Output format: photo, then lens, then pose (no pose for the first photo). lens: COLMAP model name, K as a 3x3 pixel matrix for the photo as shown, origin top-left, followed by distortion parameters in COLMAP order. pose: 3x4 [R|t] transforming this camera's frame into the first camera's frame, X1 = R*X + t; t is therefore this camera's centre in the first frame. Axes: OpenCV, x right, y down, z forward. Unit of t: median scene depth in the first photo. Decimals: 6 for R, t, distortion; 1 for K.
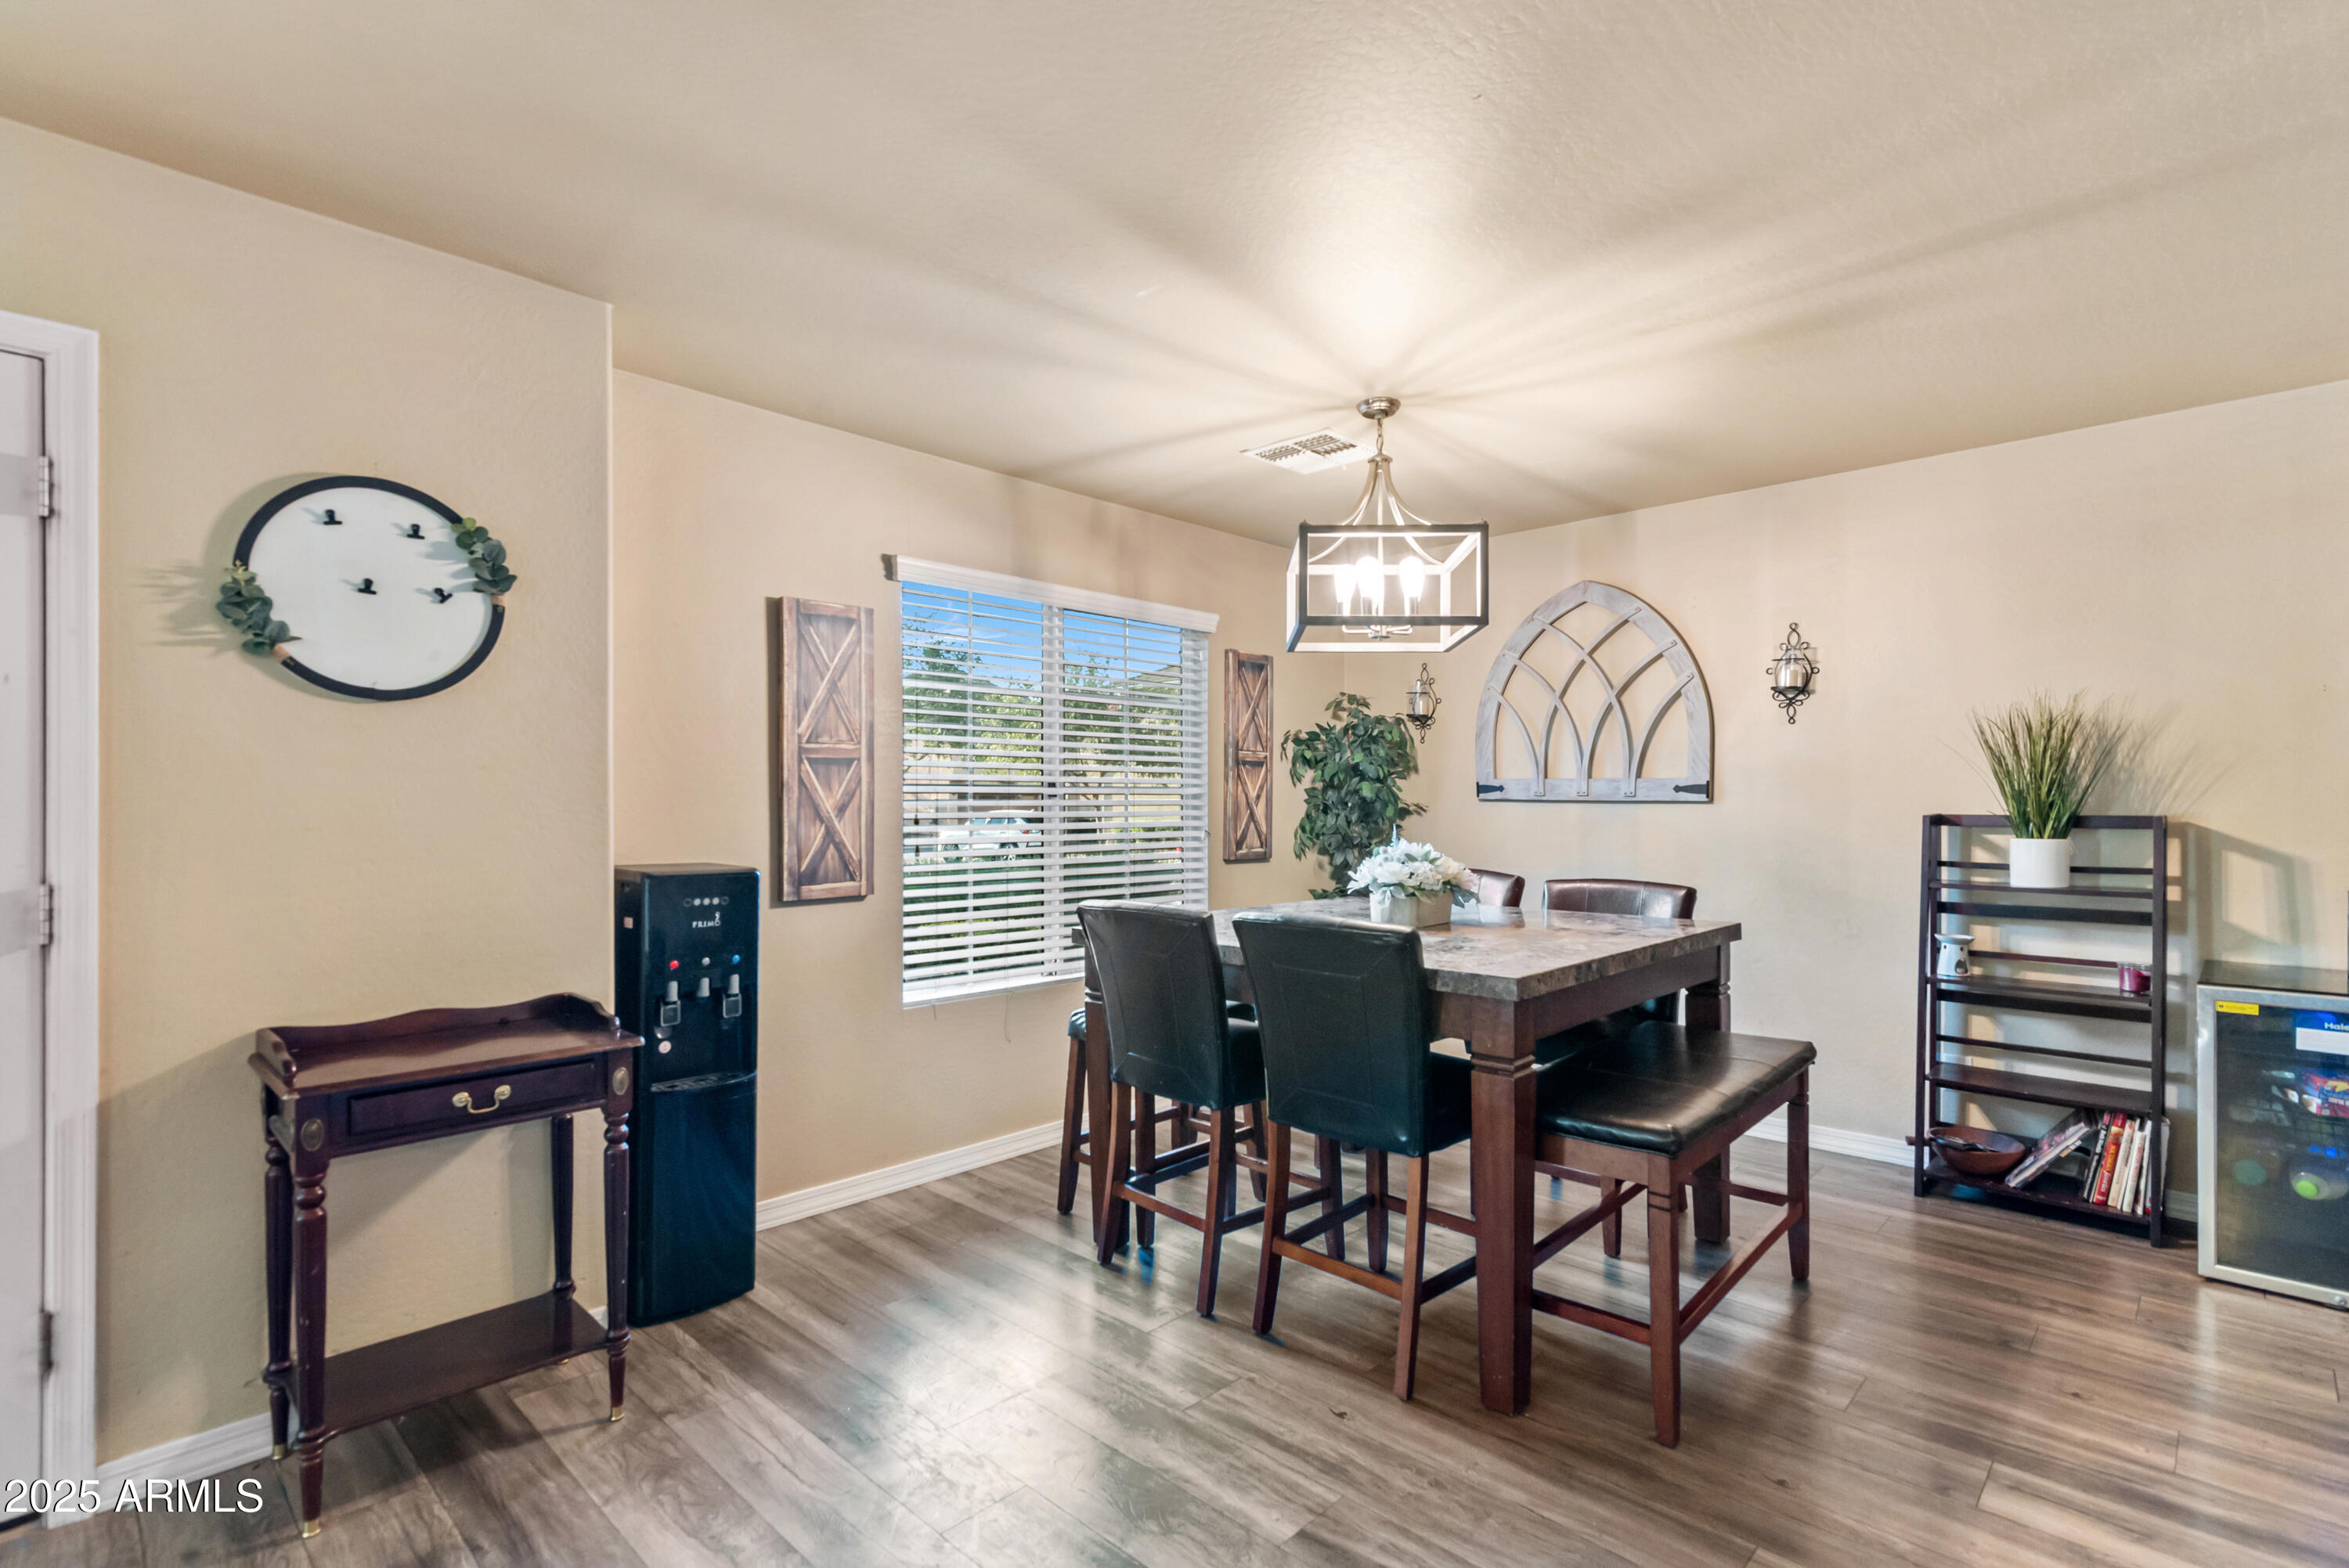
lens RADIAL K [[1113.2, 0, 1175.7], [0, 1113.2, 795.2], [0, 0, 1]] dist [0.004975, -0.000746]
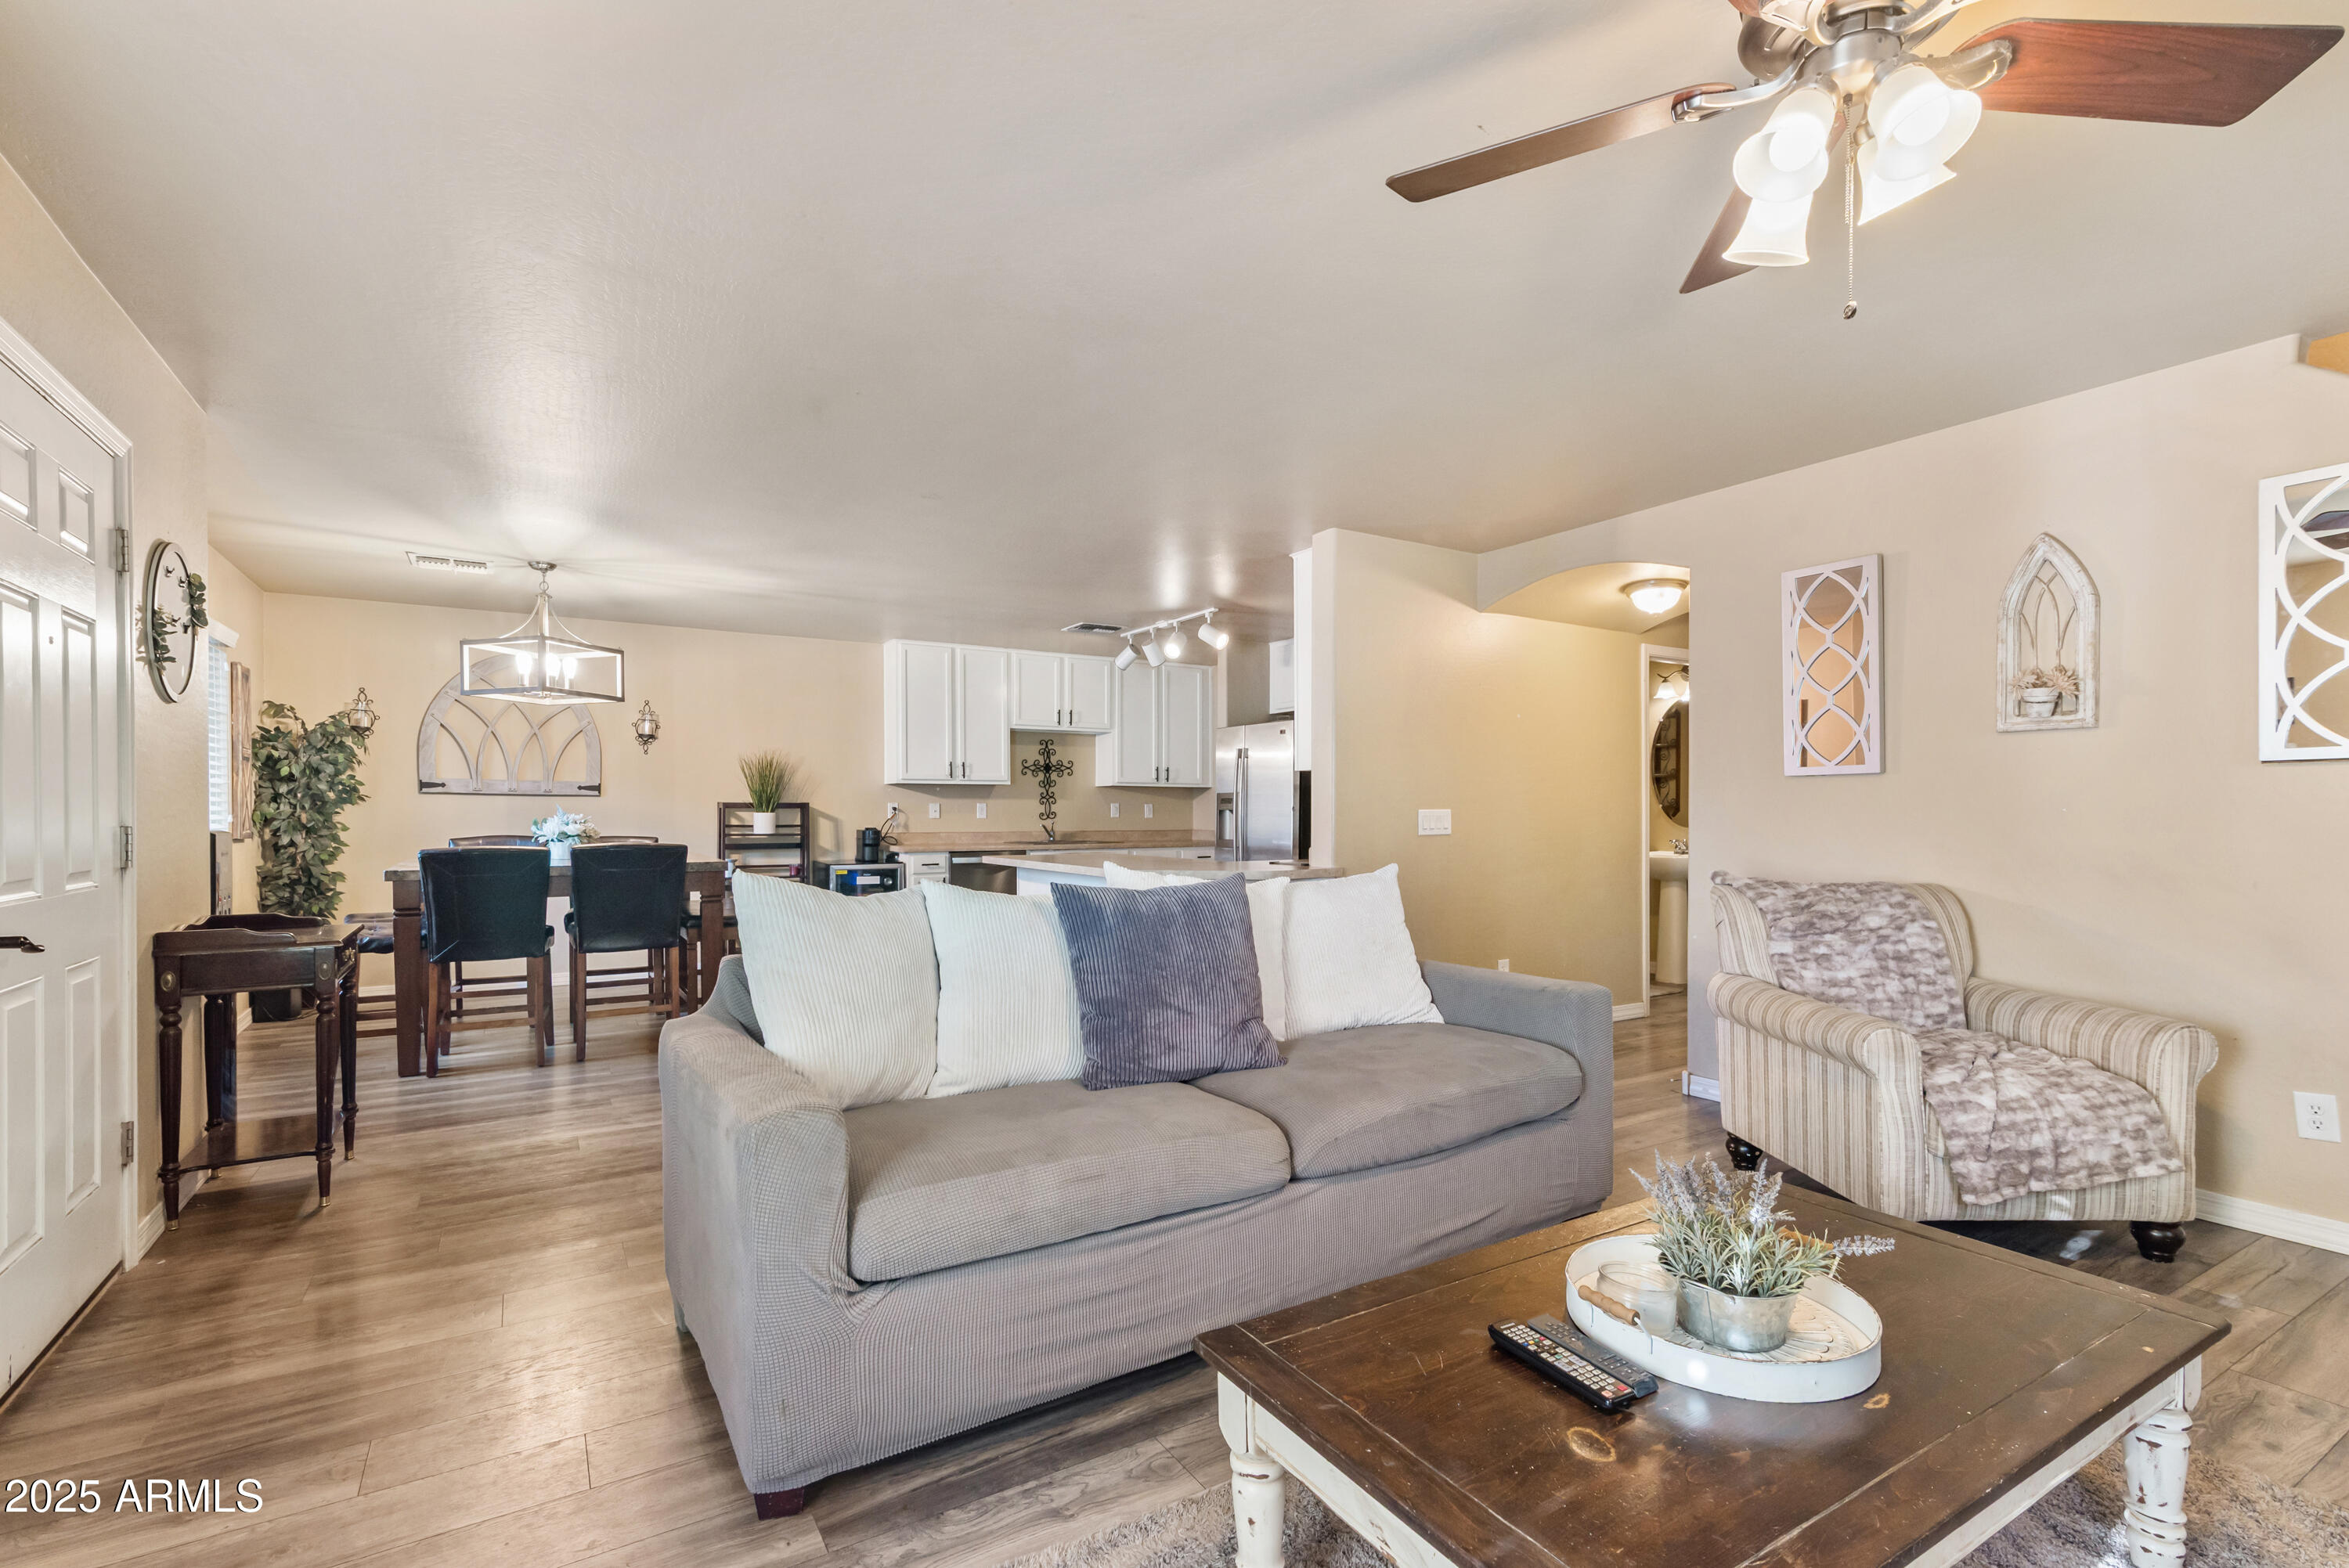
lens RADIAL K [[1060.8, 0, 1189.9], [0, 1060.8, 816.4], [0, 0, 1]] dist [0.007147, -0.002703]
pose [[0.243157, -0.004275, 0.969977, -1.110224], [-0.007844, 0.999949, 0.006373, 0.025354], [-0.969955, -0.009158, 0.243111, -0.365065]]
